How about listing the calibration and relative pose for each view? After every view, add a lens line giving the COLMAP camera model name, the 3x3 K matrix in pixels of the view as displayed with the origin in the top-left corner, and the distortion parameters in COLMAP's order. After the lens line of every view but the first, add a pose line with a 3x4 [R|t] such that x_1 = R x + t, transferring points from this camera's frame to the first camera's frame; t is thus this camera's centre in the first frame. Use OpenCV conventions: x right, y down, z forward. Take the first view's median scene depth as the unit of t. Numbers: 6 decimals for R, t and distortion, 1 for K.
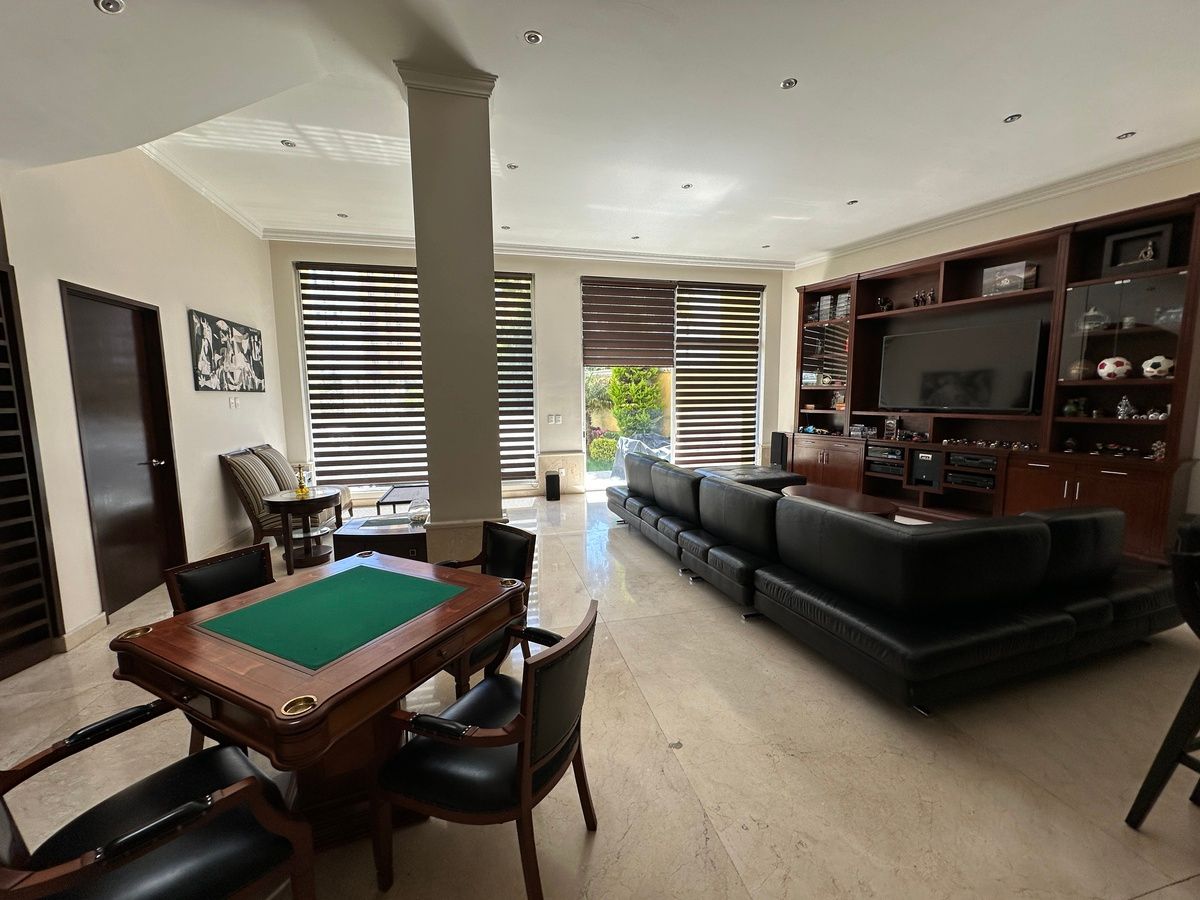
lens RADIAL K [[479.9, 0, 600.0], [0, 479.9, 450.0], [0, 0, 1]] dist [-0.002201, 0.000066]
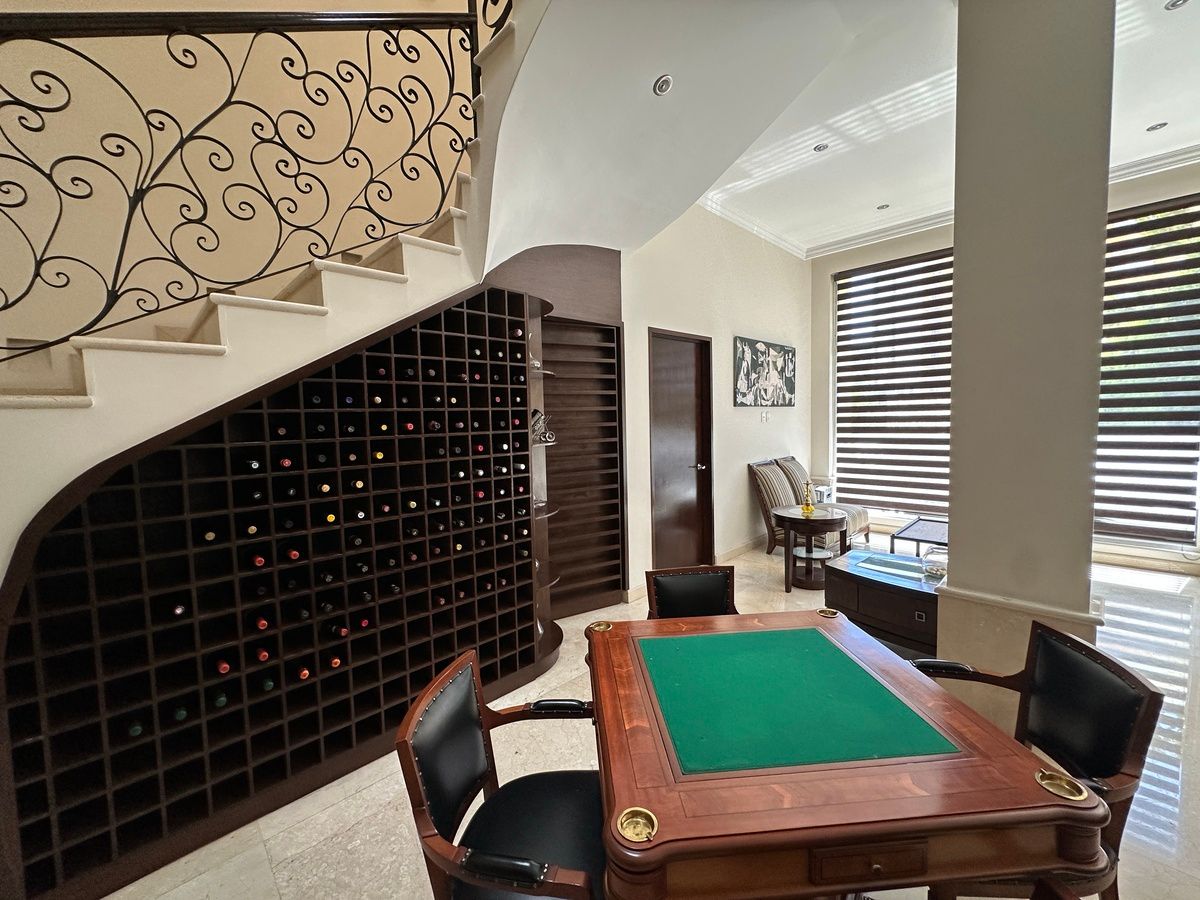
lens RADIAL K [[479.9, 0, 600.0], [0, 479.9, 450.0], [0, 0, 1]] dist [-0.002201, 0.000066]
pose [[0.505551, 0.056332, -0.860956, -0.011148], [-0.077797, 0.996778, 0.019536, -0.016936], [0.859282, 0.057103, 0.508304, 0.139646]]
